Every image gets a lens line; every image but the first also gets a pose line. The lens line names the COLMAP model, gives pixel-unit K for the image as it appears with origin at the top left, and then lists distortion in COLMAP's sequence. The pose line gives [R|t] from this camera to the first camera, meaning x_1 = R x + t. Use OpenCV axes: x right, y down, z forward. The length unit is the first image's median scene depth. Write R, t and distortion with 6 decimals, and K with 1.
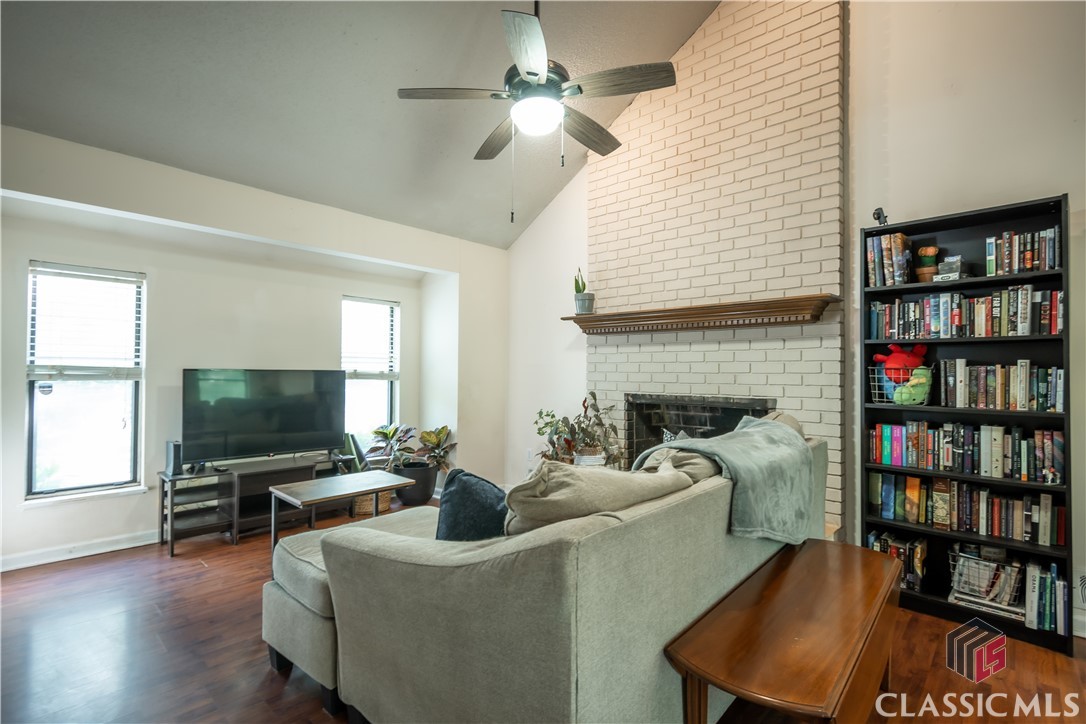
lens RADIAL K [[505.9, 0, 543.4], [0, 505.9, 362.9], [0, 0, 1]] dist [0.000388, -0.001435]
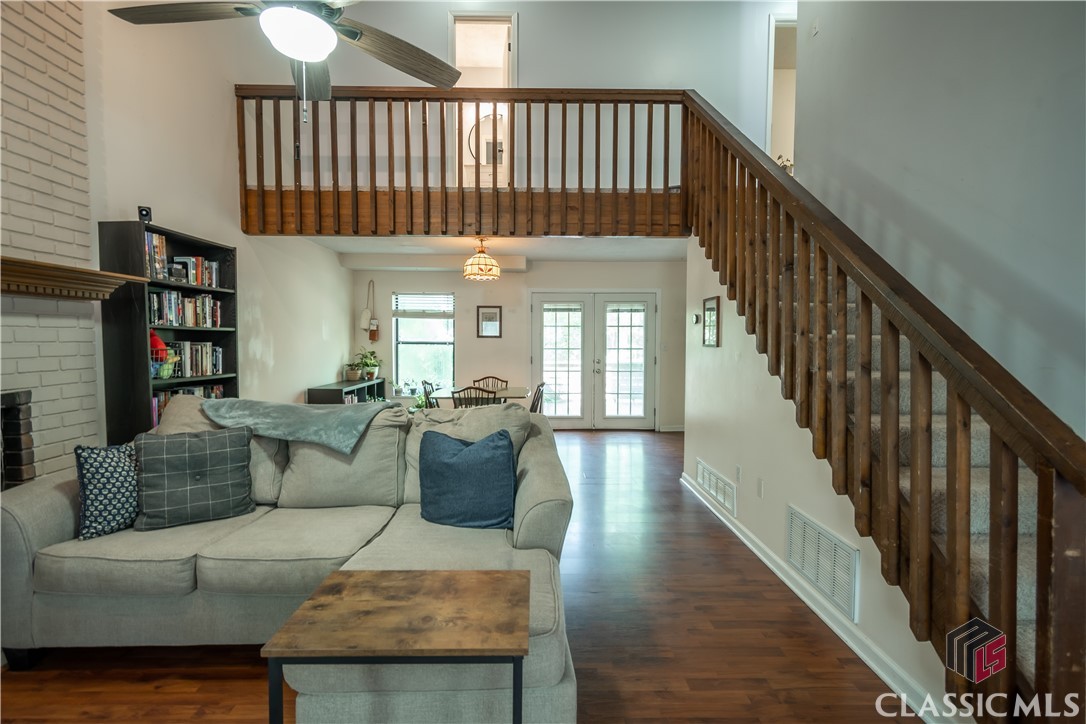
lens RADIAL K [[477.2, 0, 544.0], [0, 477.2, 362.6], [0, 0, 1]] dist [0.011680, -0.006441]
pose [[-0.689906, -0.044422, 0.722535, -0.756711], [-0.023108, 0.998958, 0.039353, -0.023637], [-0.723530, 0.010453, -0.690213, 1.141827]]
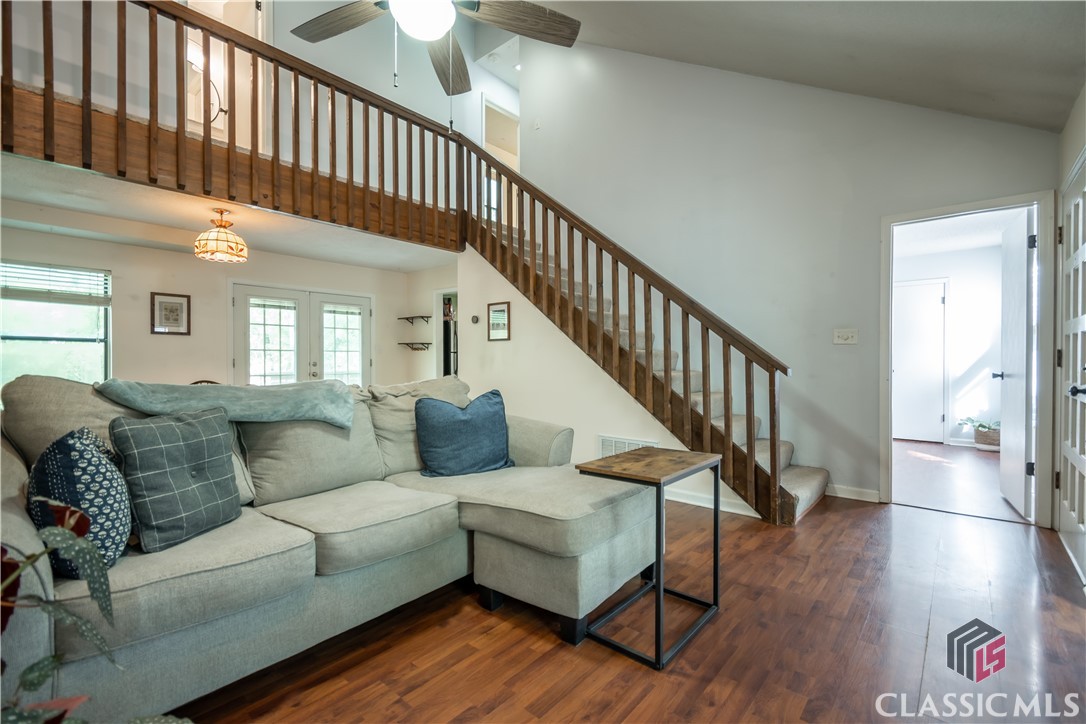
lens RADIAL K [[477.2, 0, 544.0], [0, 477.2, 362.6], [0, 0, 1]] dist [0.011680, -0.006441]
pose [[-0.999248, -0.010170, -0.037422, -0.172103], [-0.009581, 0.999828, -0.015899, 0.086016], [0.037577, -0.015528, -0.999173, 1.641893]]
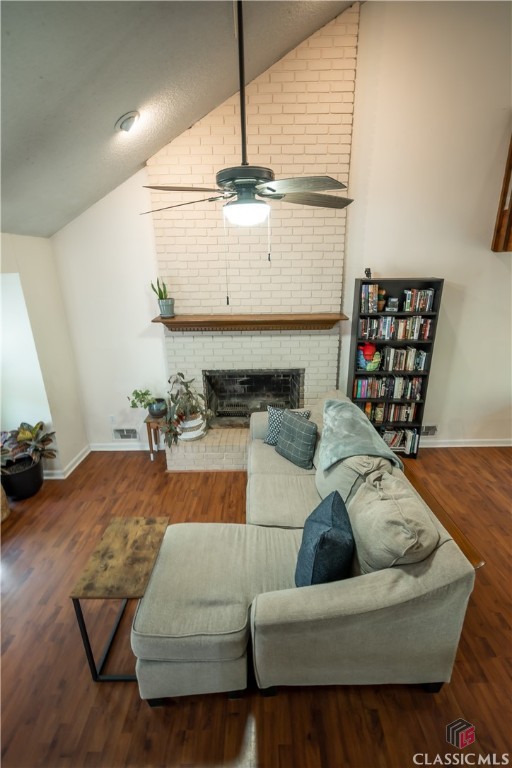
lens RADIAL K [[350.6, 0, 259.7], [0, 350.6, 384.5], [0, 0, 1]] dist [0.012294, -0.007453]
pose [[0.731997, -0.238505, 0.638197, -0.546161], [0.007247, 0.939396, 0.342756, -0.361882], [-0.681269, -0.246271, 0.689364, 0.305755]]
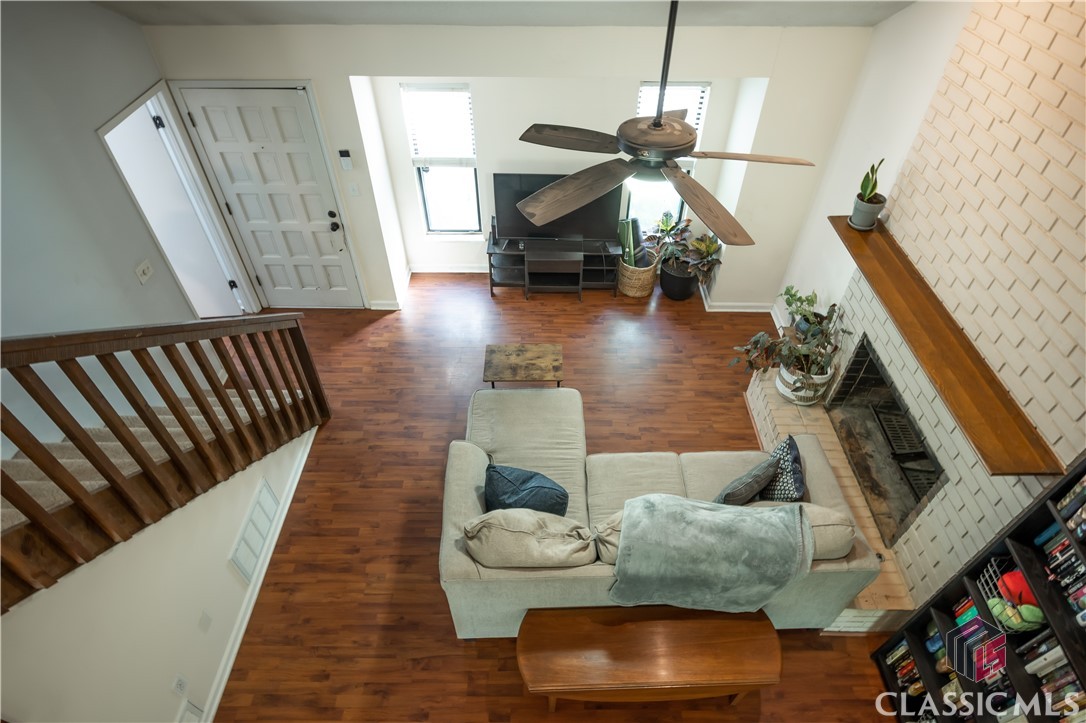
lens RADIAL K [[590.2, 0, 543.0], [0, 590.2, 361.5], [0, 0, 1]] dist [-0.001046, -0.003291]
pose [[0.678502, 0.508669, -0.529991, 0.516444], [0.019382, 0.708824, 0.705119, -0.901375], [0.734343, -0.488697, 0.471080, 0.211016]]
